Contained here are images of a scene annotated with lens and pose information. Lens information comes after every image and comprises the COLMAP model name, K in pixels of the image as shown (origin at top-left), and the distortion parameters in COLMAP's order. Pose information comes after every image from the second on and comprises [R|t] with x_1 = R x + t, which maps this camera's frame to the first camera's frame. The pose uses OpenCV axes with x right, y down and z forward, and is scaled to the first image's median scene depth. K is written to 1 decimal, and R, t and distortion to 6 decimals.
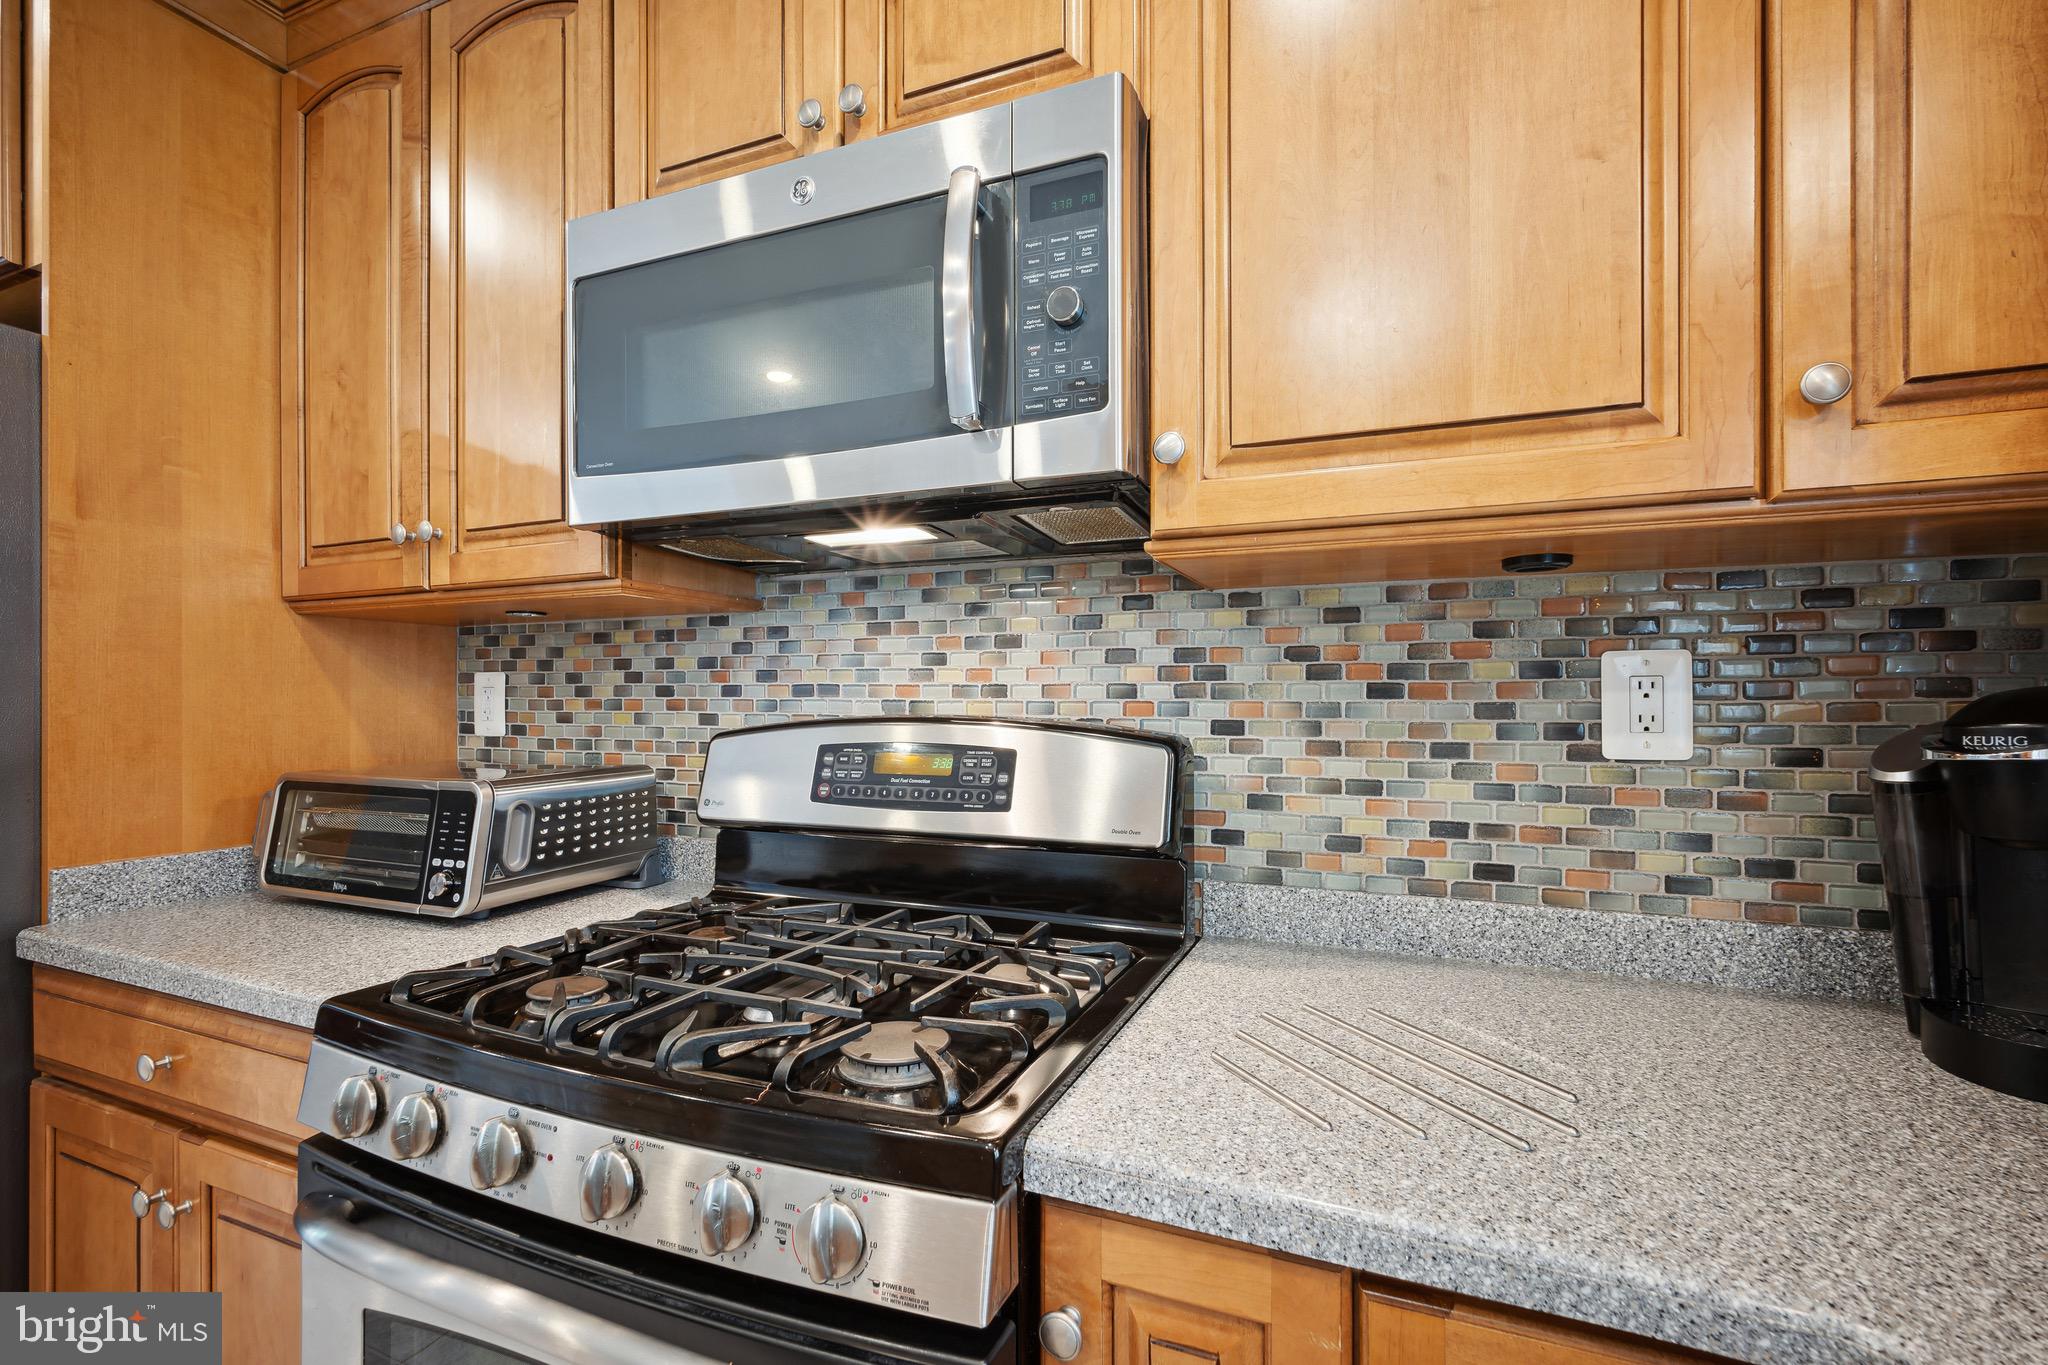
lens RADIAL K [[904.3, 0, 1024.0], [0, 904.3, 682.5], [0, 0, 1]] dist [-0.016059, 0.005987]
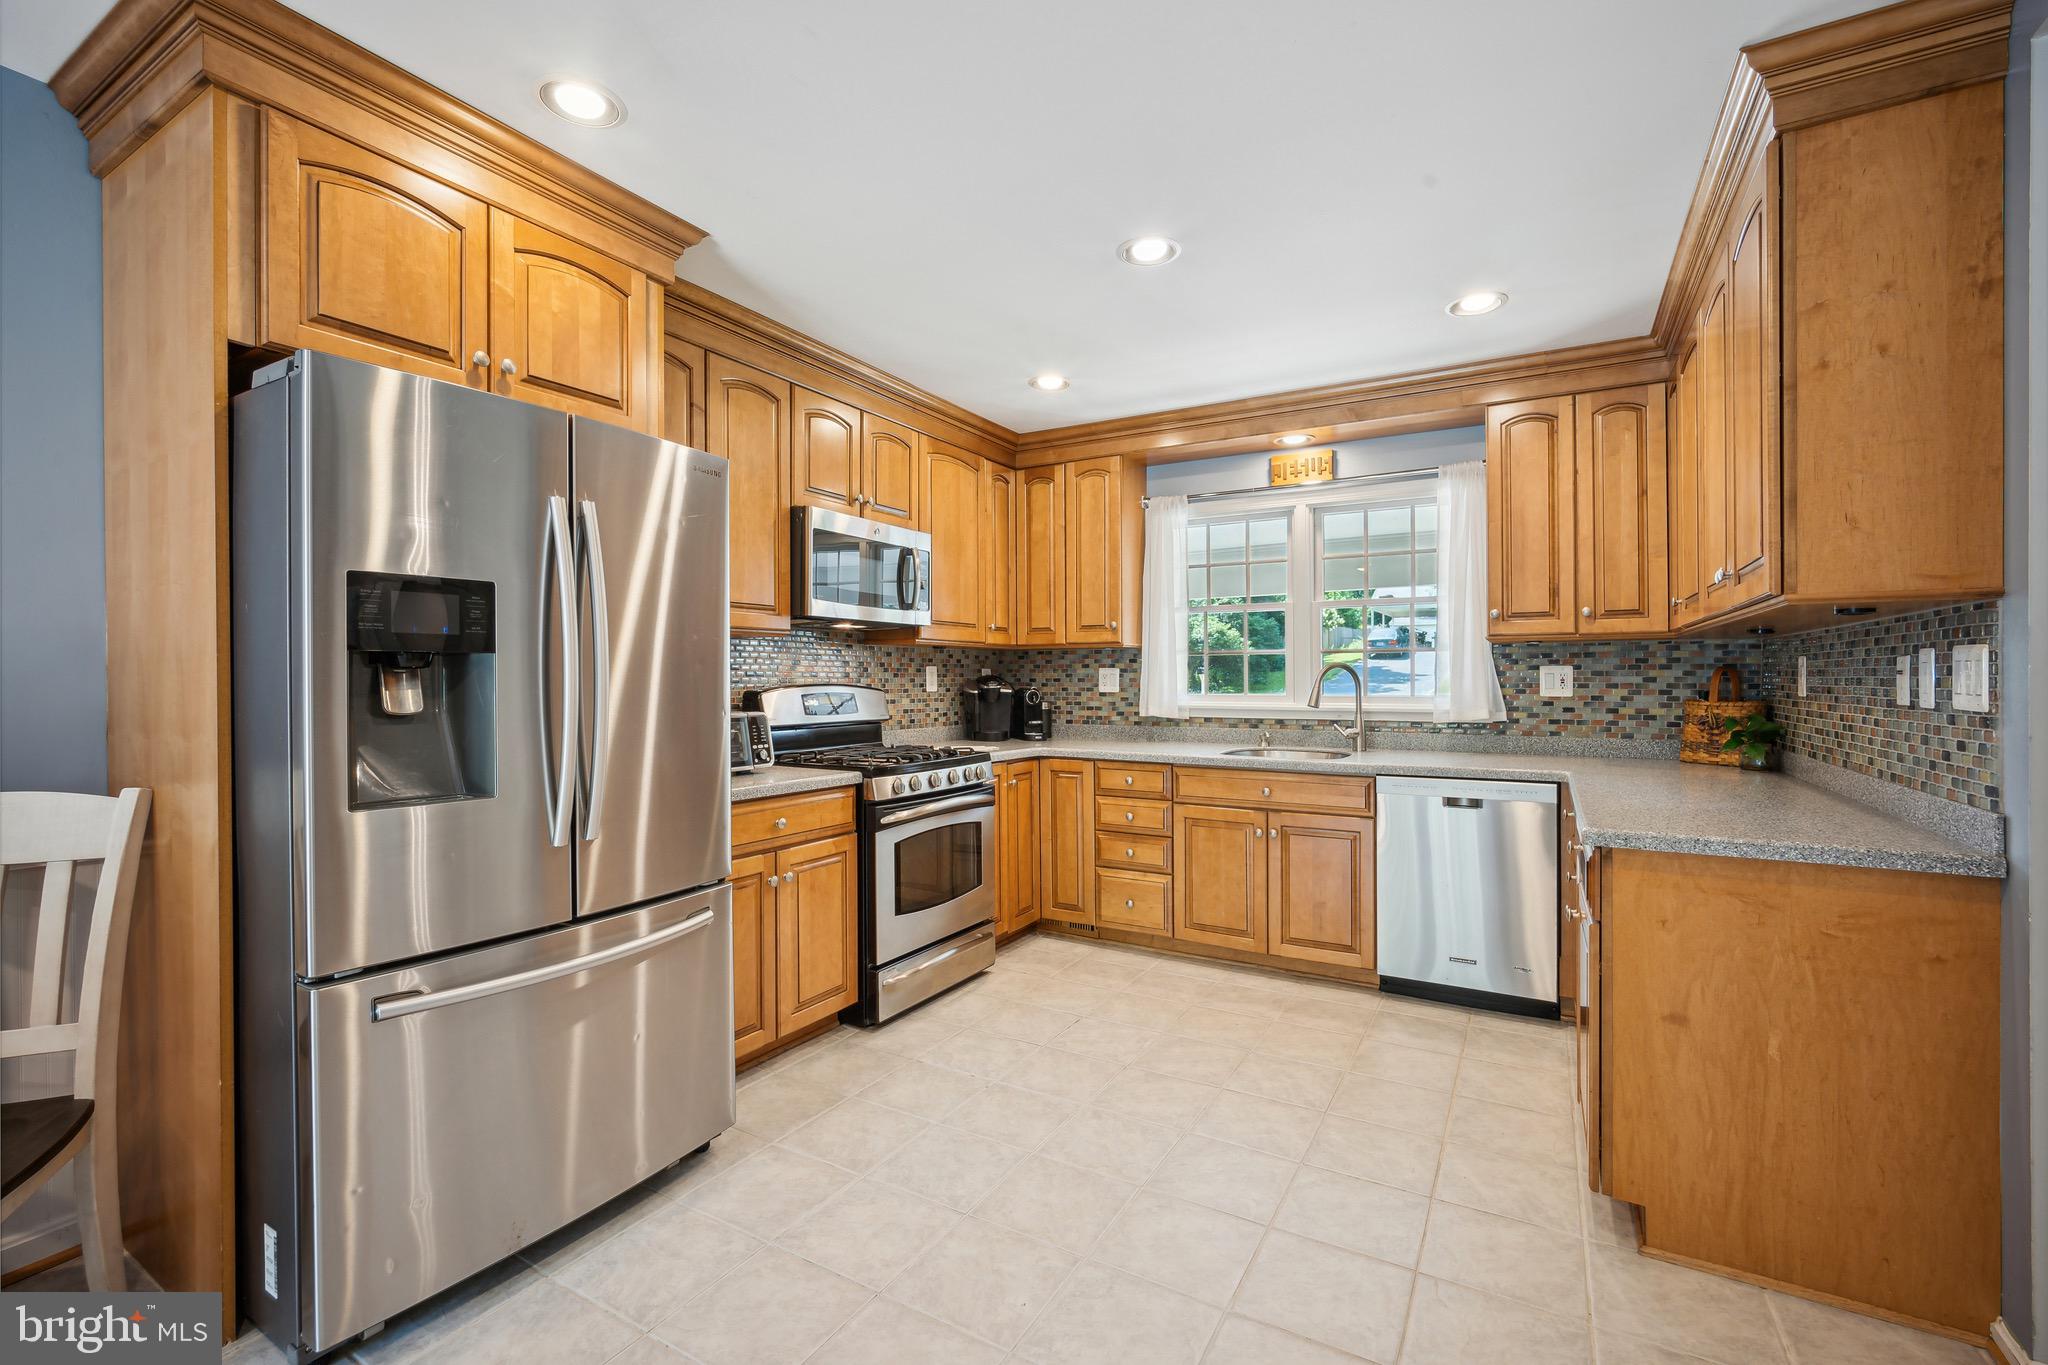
lens RADIAL K [[893.5, 0, 1026.5], [0, 893.5, 678.4], [0, 0, 1]] dist [-0.014466, 0.005634]
pose [[0.128263, 0.000460, 0.991740, -3.380664], [-0.018783, 0.999822, 0.001965, 0.005210], [-0.991562, -0.018880, 0.128248, -0.000944]]
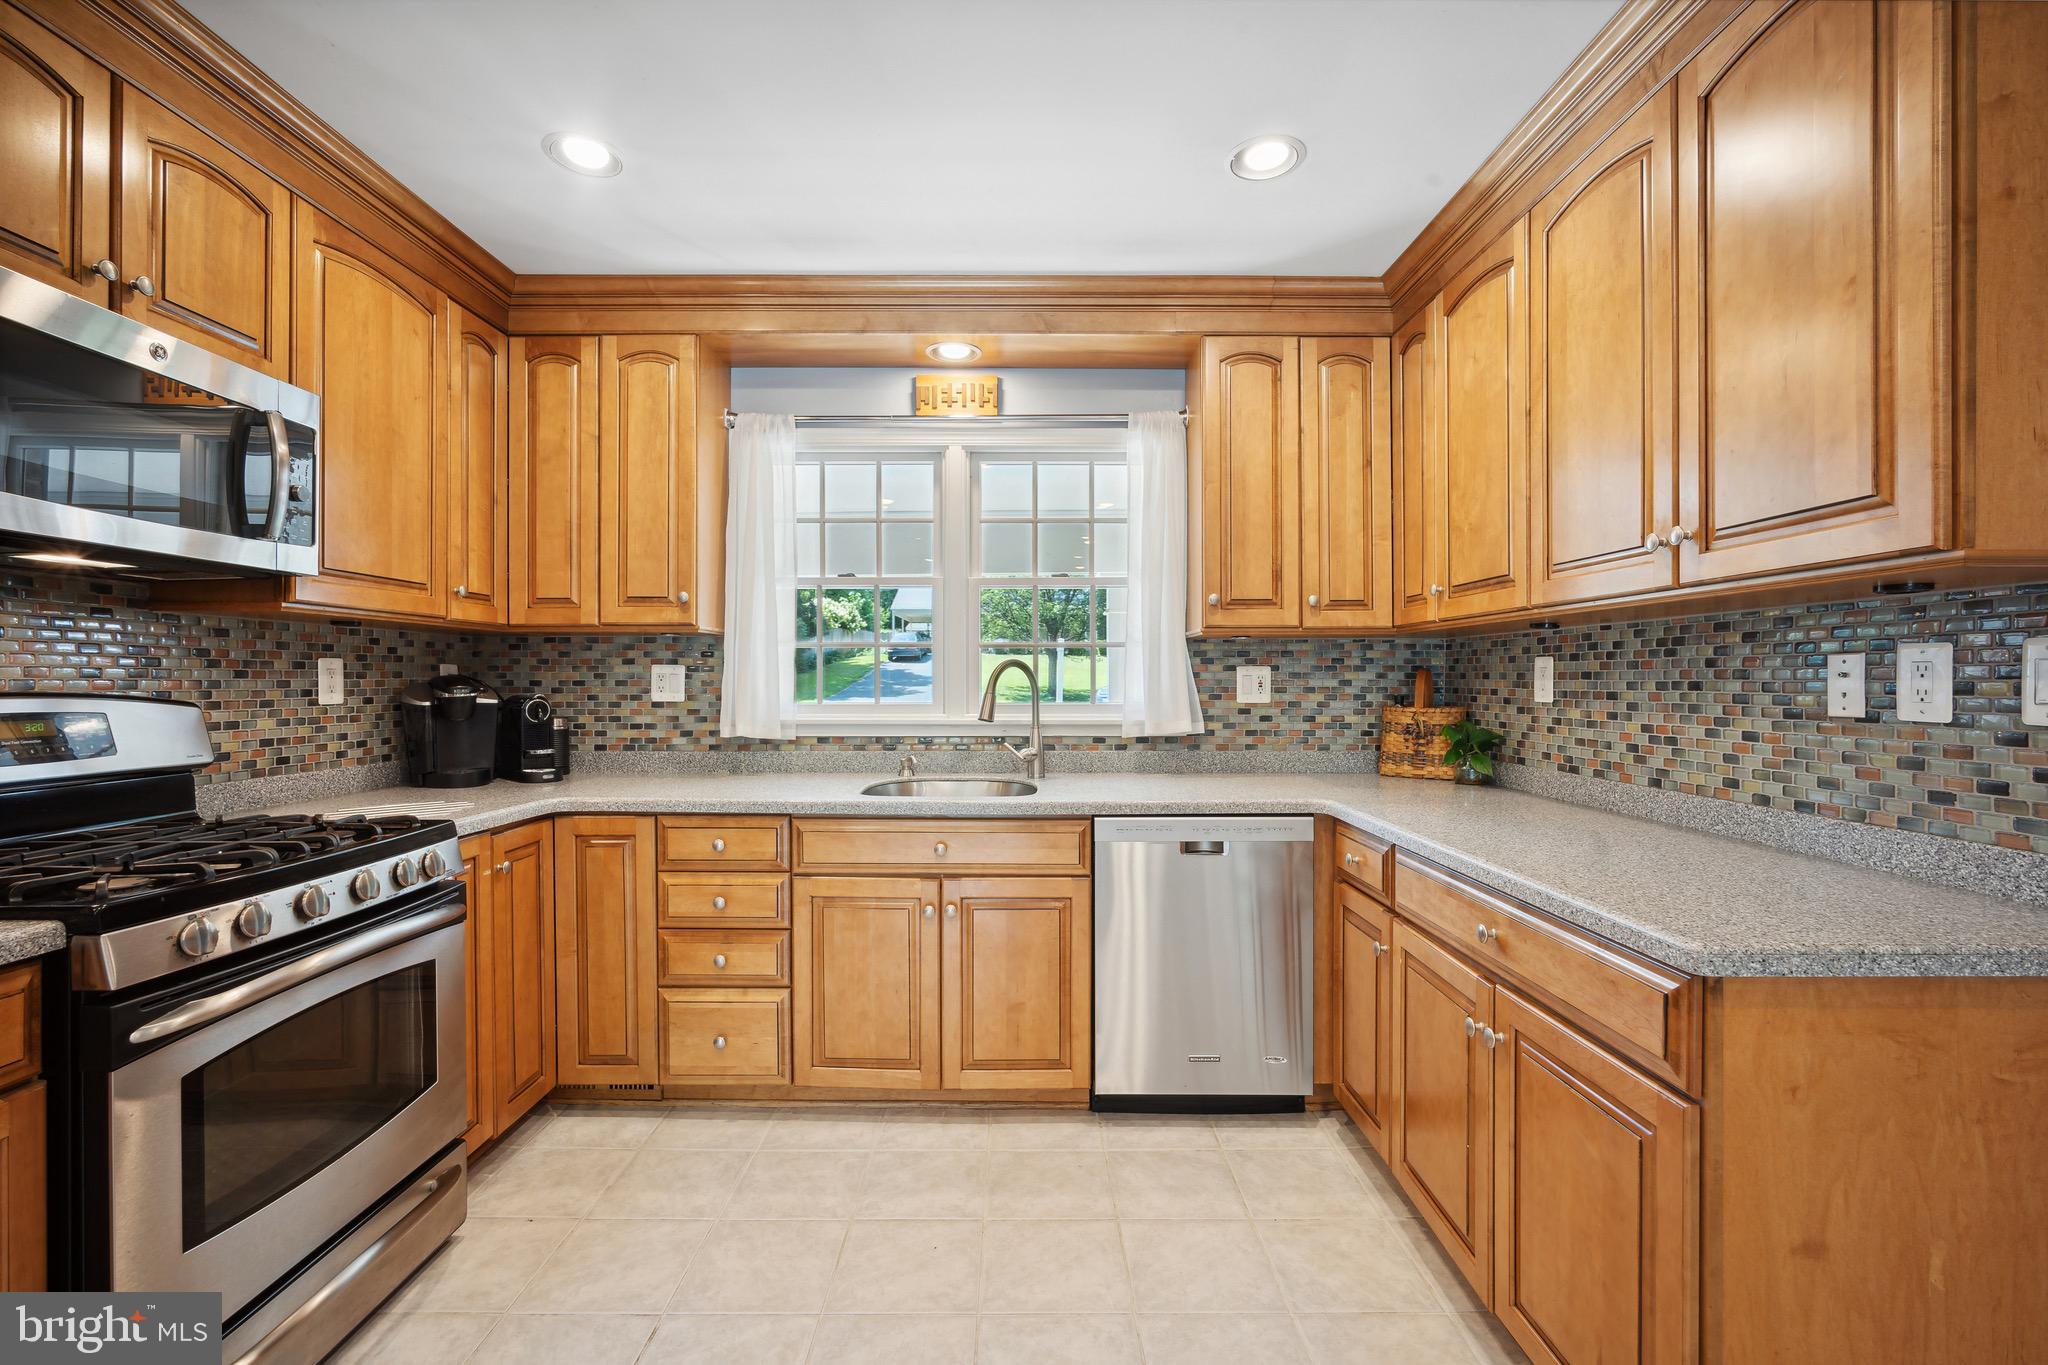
lens RADIAL K [[893.5, 0, 1026.5], [0, 893.5, 678.4], [0, 0, 1]] dist [-0.014466, 0.005634]
pose [[-0.391291, 0.002290, 0.920264, -2.116782], [-0.018571, 0.999774, -0.010385, 0.007514], [-0.920080, -0.021154, -0.391159, 0.216378]]
